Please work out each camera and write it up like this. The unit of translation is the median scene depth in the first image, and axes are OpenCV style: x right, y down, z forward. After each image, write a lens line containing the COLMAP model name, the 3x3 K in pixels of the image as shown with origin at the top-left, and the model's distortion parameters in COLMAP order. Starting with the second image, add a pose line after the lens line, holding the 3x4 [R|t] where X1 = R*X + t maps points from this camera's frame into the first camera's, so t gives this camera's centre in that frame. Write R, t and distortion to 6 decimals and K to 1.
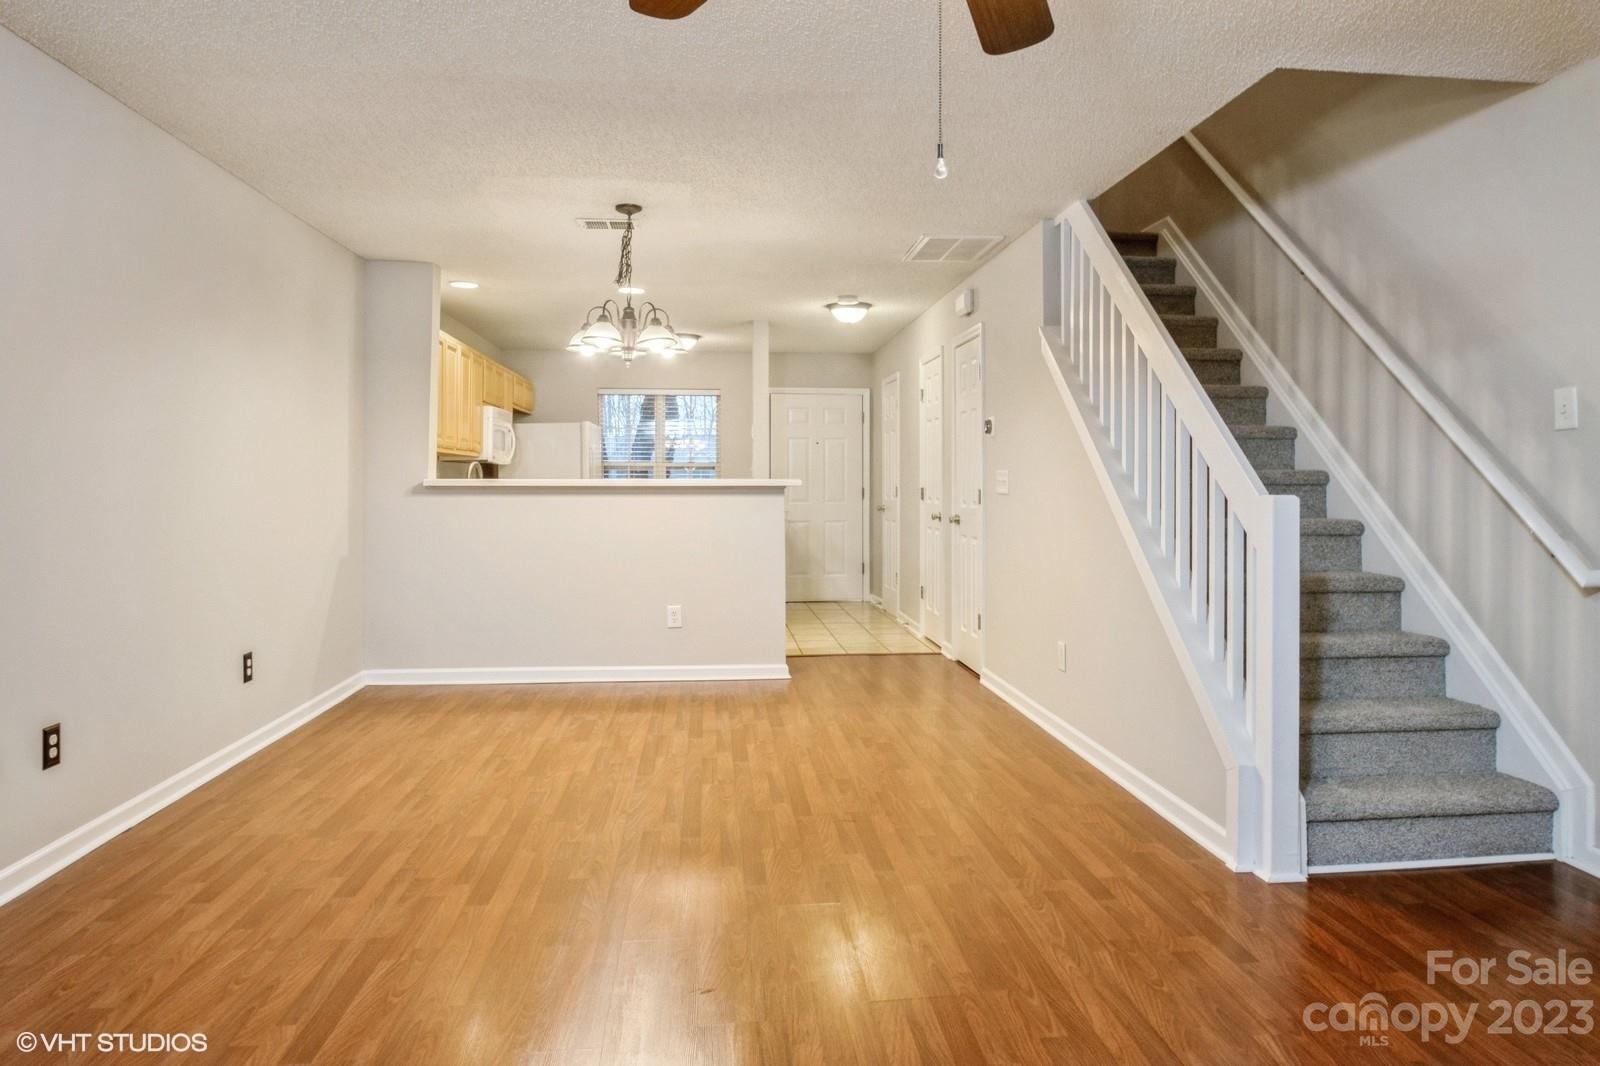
lens RADIAL K [[1031.6, 0, 798.5], [0, 1031.6, 487.6], [0, 0, 1]] dist [0.006140, -0.007779]
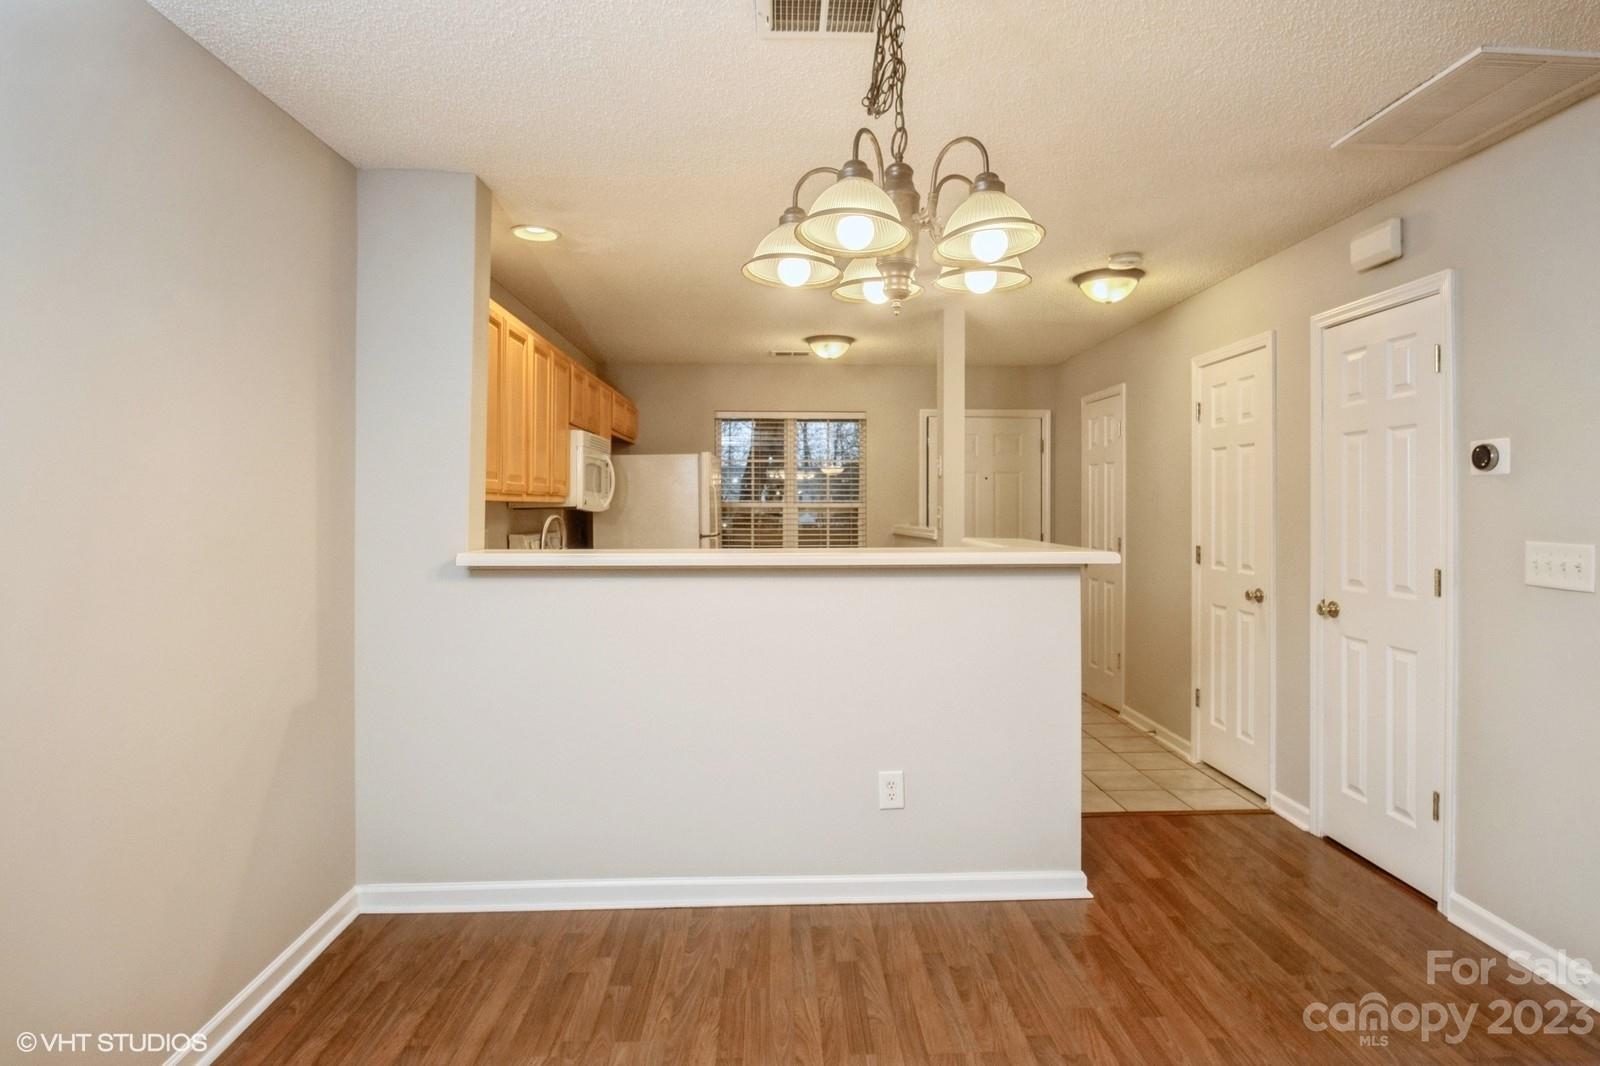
lens RADIAL K [[847.7, 0, 804.7], [0, 847.7, 510.0], [0, 0, 1]] dist [0.006787, -0.002208]
pose [[0.999019, -0.000365, -0.044285, -0.142958], [0.000521, 0.999994, 0.003507, -0.031745], [0.044284, -0.003527, 0.999013, 0.510875]]
